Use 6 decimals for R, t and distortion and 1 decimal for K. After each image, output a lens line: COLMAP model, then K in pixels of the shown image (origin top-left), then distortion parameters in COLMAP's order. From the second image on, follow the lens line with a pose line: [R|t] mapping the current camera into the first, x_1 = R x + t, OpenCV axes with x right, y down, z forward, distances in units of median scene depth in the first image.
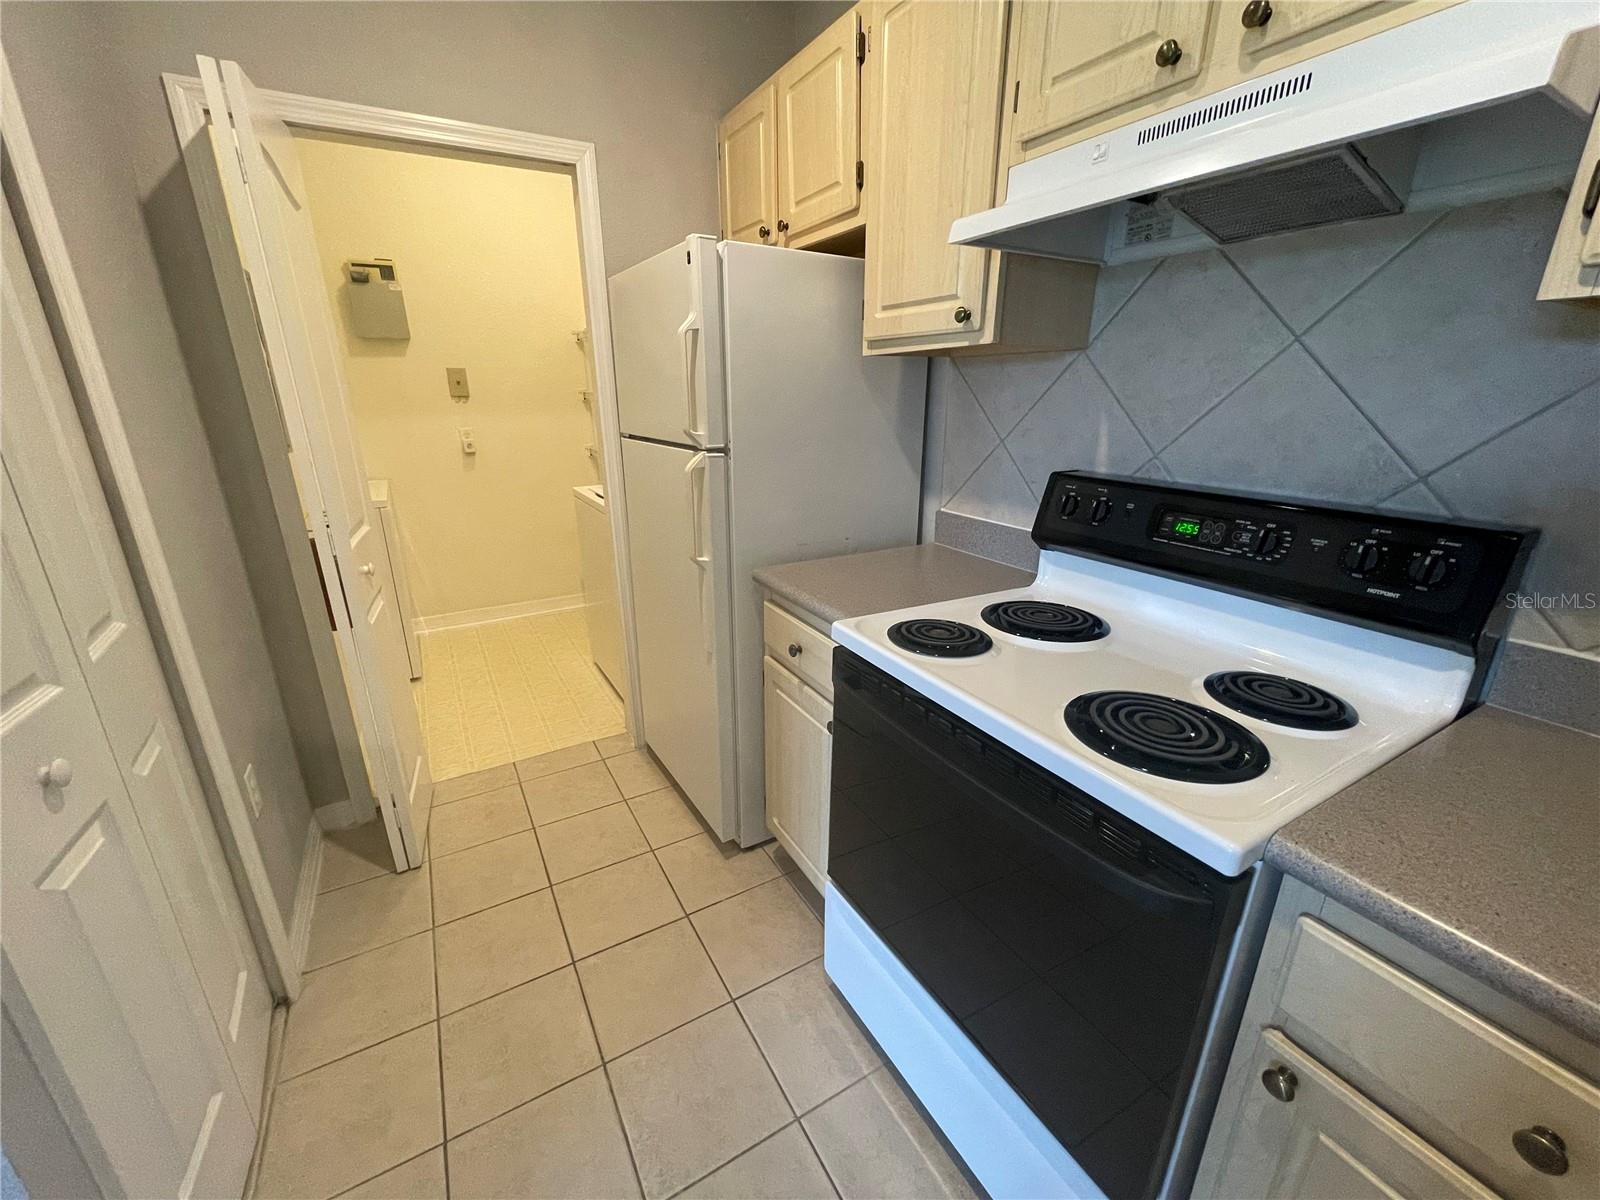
lens RADIAL K [[645.4, 0, 799.9], [0, 645.4, 594.0], [0, 0, 1]] dist [-0.003230, -0.000875]
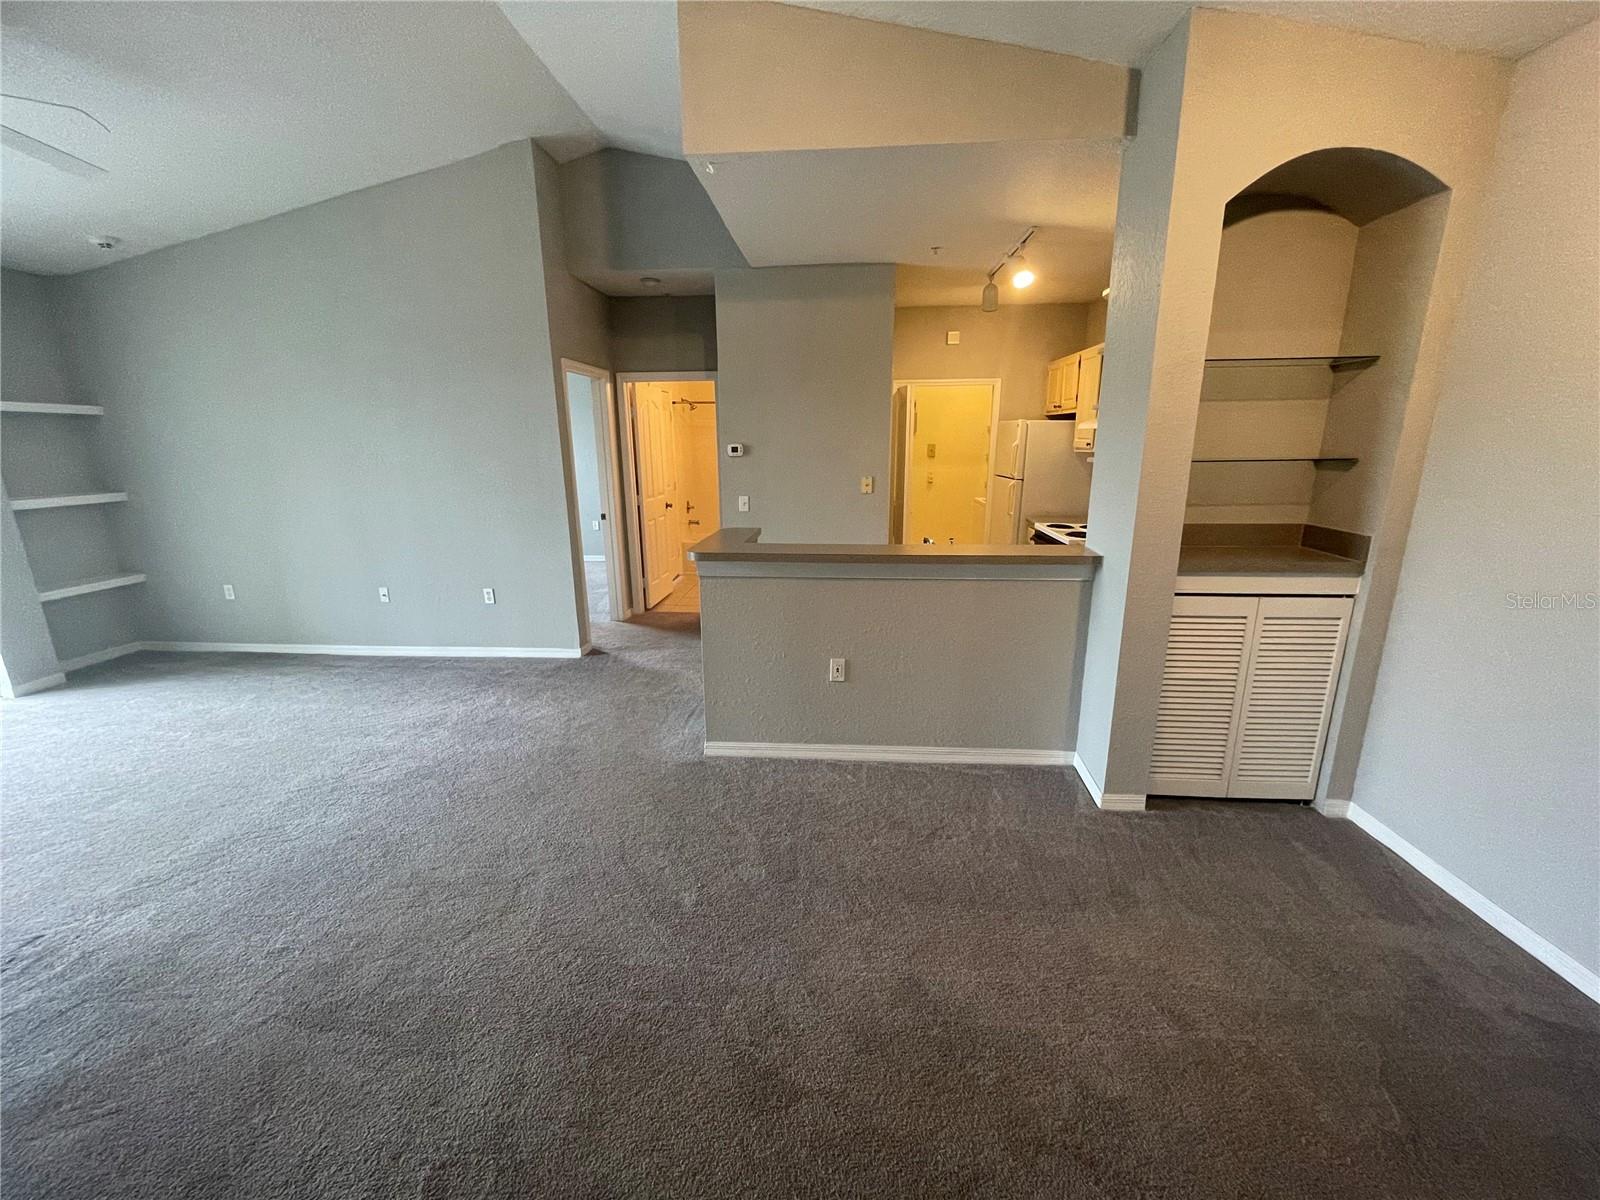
lens RADIAL K [[645.4, 0, 797.3], [0, 645.4, 605.0], [0, 0, 1]] dist [-0.003230, -0.000875]
pose [[0.825755, 0.140226, -0.546319, 0.841573], [-0.168035, 0.985781, -0.000958, 0.616855], [0.538416, 0.092591, 0.837577, -2.368193]]
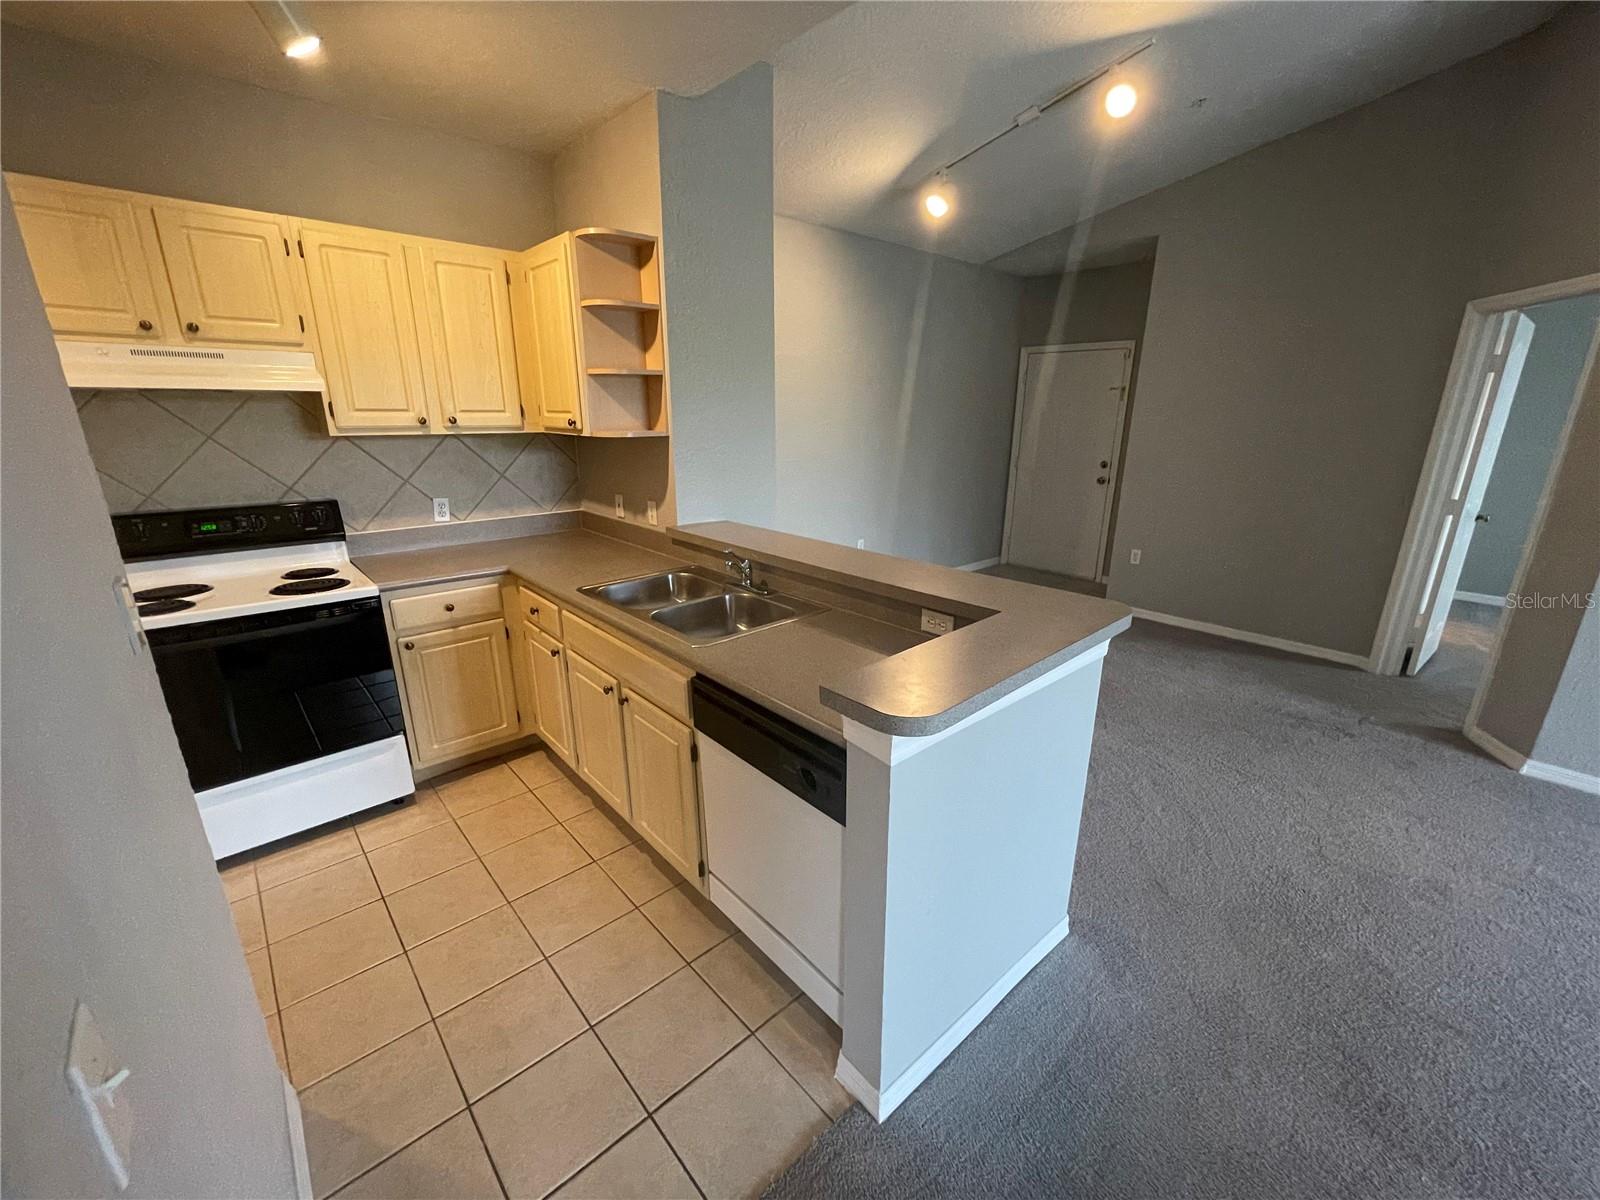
lens RADIAL K [[645.4, 0, 798.0], [0, 645.4, 604.3], [0, 0, 1]] dist [-0.003230, -0.000875]
pose [[-0.215761, -0.278958, 0.935751, -1.356576], [0.290727, 0.896507, 0.334294, -0.015642], [-0.932161, 0.344176, -0.112331, -0.335559]]
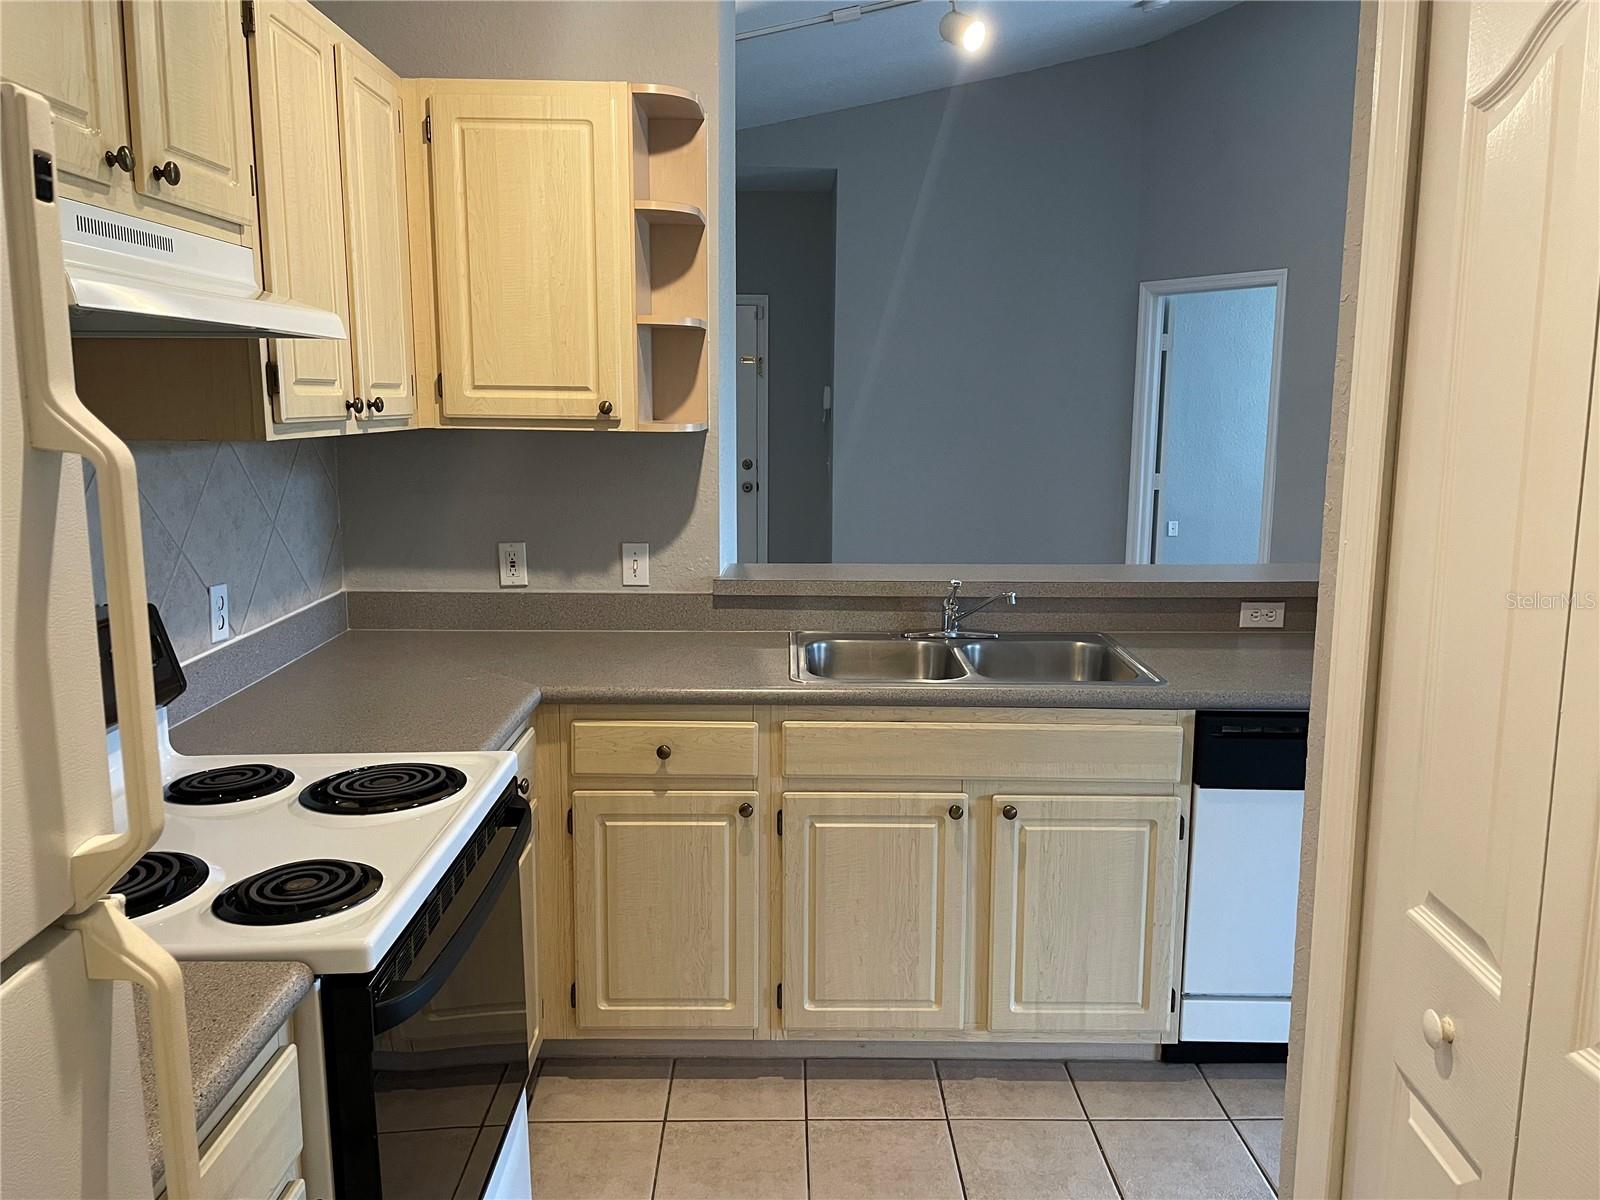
lens RADIAL K [[1206.6, 0, 794.1], [0, 1206.6, 588.2], [0, 0, 1]] dist [0.070464, -0.075093]
pose [[-0.871187, -0.076795, 0.484909, -0.606819], [0.148021, 0.900645, 0.408569, -0.492270], [-0.468107, 0.427716, -0.773263, 1.210295]]
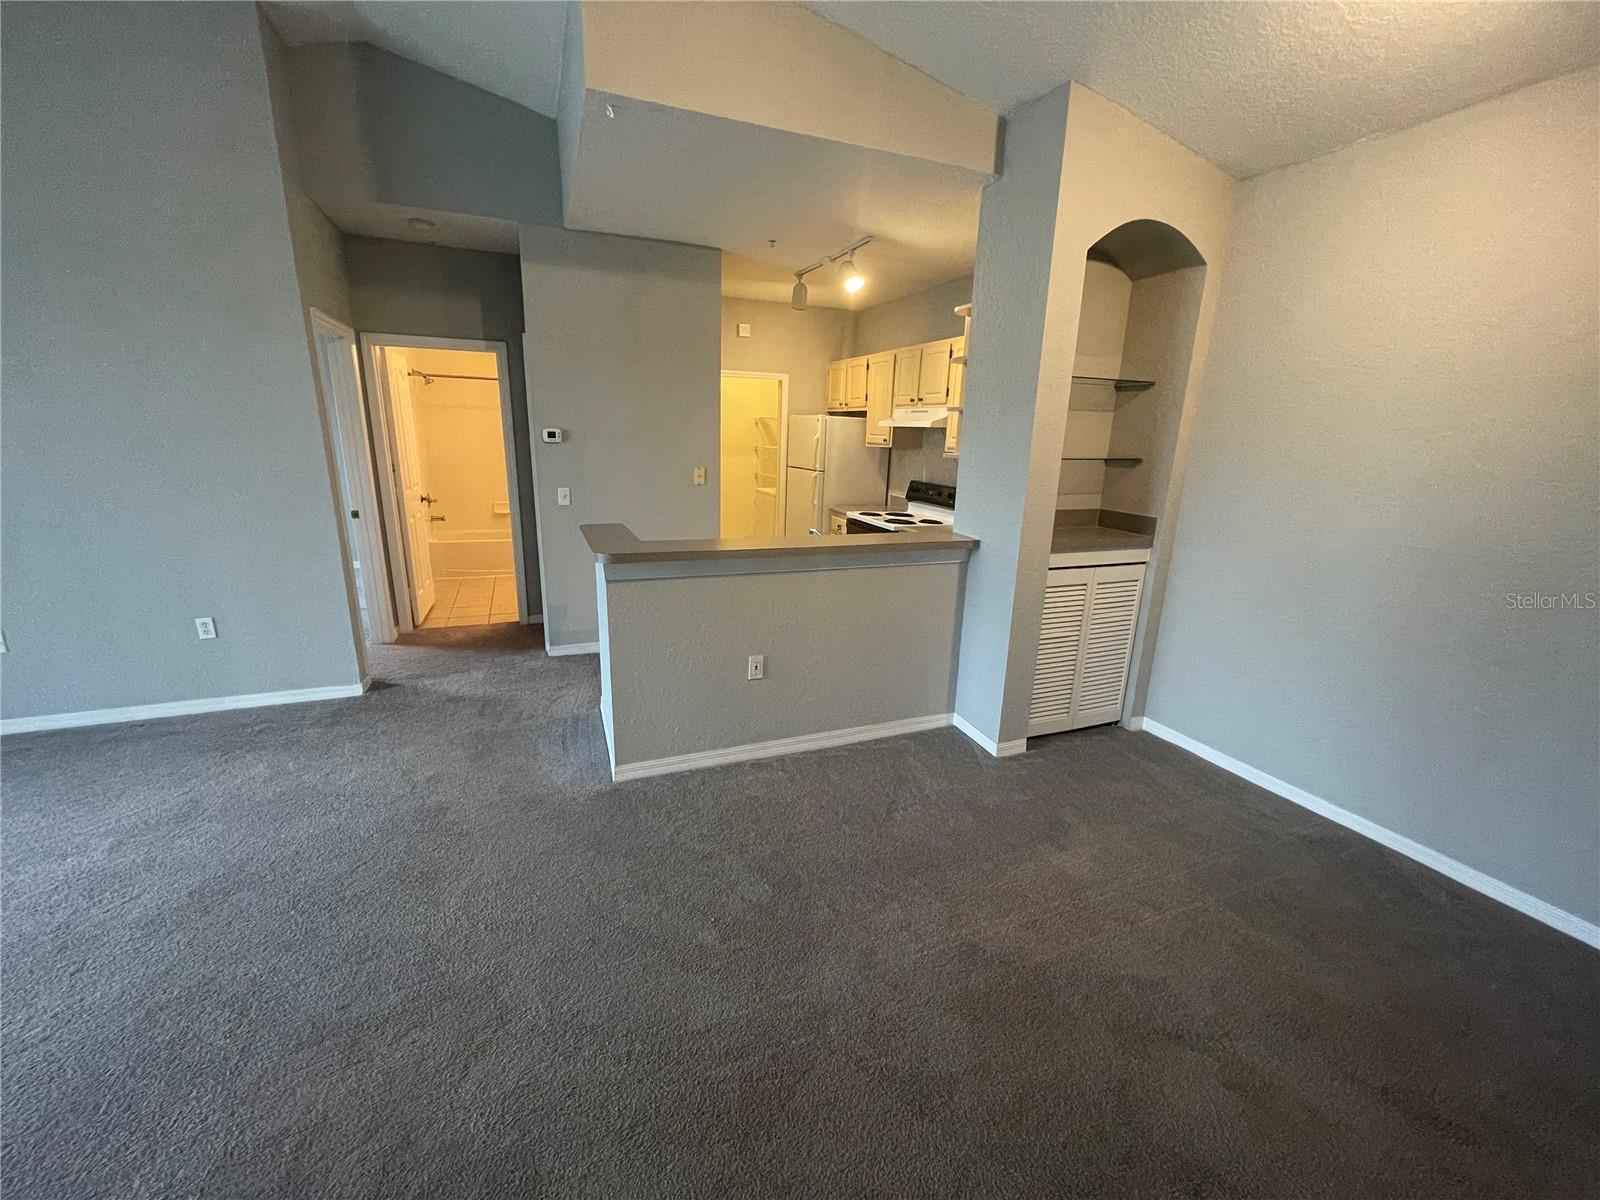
lens RADIAL K [[645.4, 0, 794.0], [0, 645.4, 605.3], [0, 0, 1]] dist [-0.003230, -0.000875]
pose [[0.989425, 0.069980, -0.127050, 0.228303], [-0.075636, 0.996323, -0.040253, 0.675273], [0.123766, 0.049437, 0.991079, -2.534351]]
